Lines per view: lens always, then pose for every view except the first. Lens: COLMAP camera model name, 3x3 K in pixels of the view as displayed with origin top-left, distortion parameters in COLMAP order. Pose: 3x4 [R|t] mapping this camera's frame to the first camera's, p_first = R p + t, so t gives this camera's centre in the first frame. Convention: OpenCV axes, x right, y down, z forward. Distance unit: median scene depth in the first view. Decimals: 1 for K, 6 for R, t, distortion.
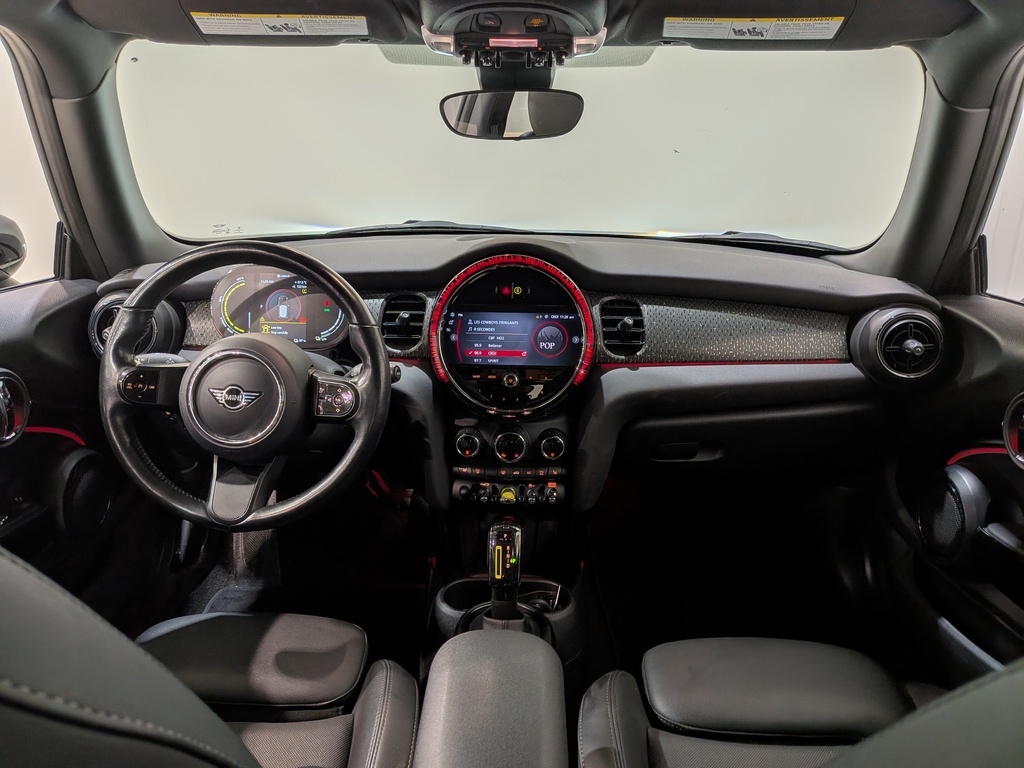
lens RADIAL K [[727.7, 0, 512.0], [0, 727.7, 384.0], [0, 0, 1]] dist [0.045091, -0.112163]
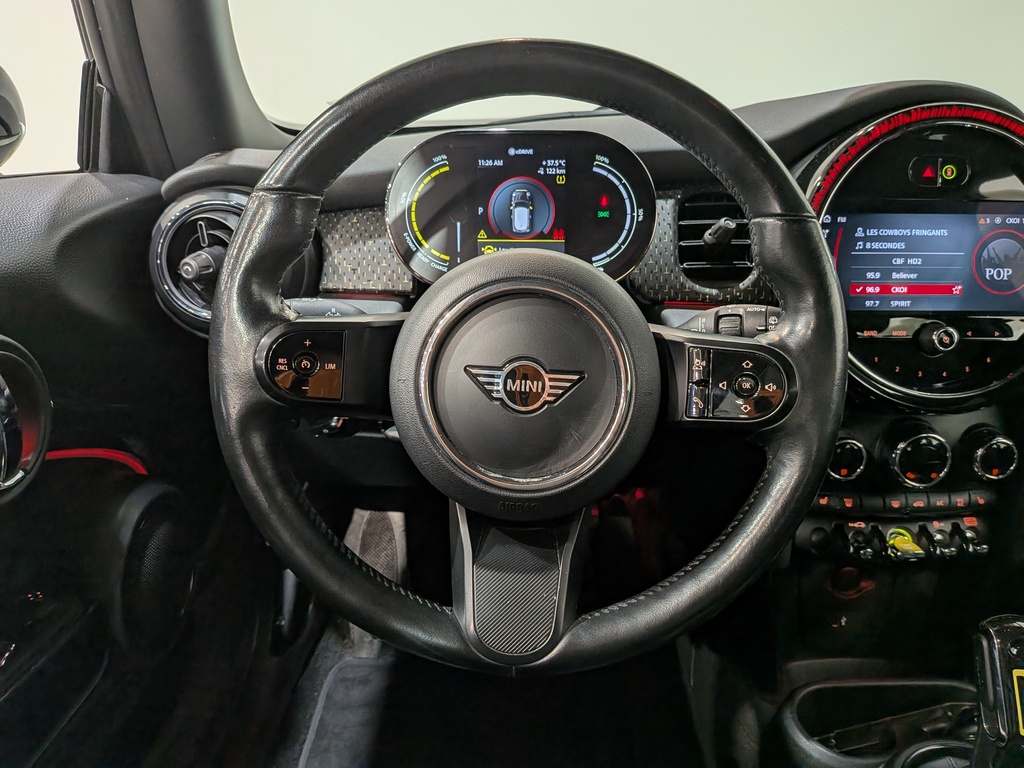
lens RADIAL K [[727.7, 0, 512.0], [0, 727.7, 384.0], [0, 0, 1]] dist [0.045091, -0.112163]
pose [[0.999633, -0.024012, 0.012560, -0.325136], [0.023502, 0.998951, 0.039289, -0.000184], [-0.013490, -0.038979, 0.999149, 0.458423]]
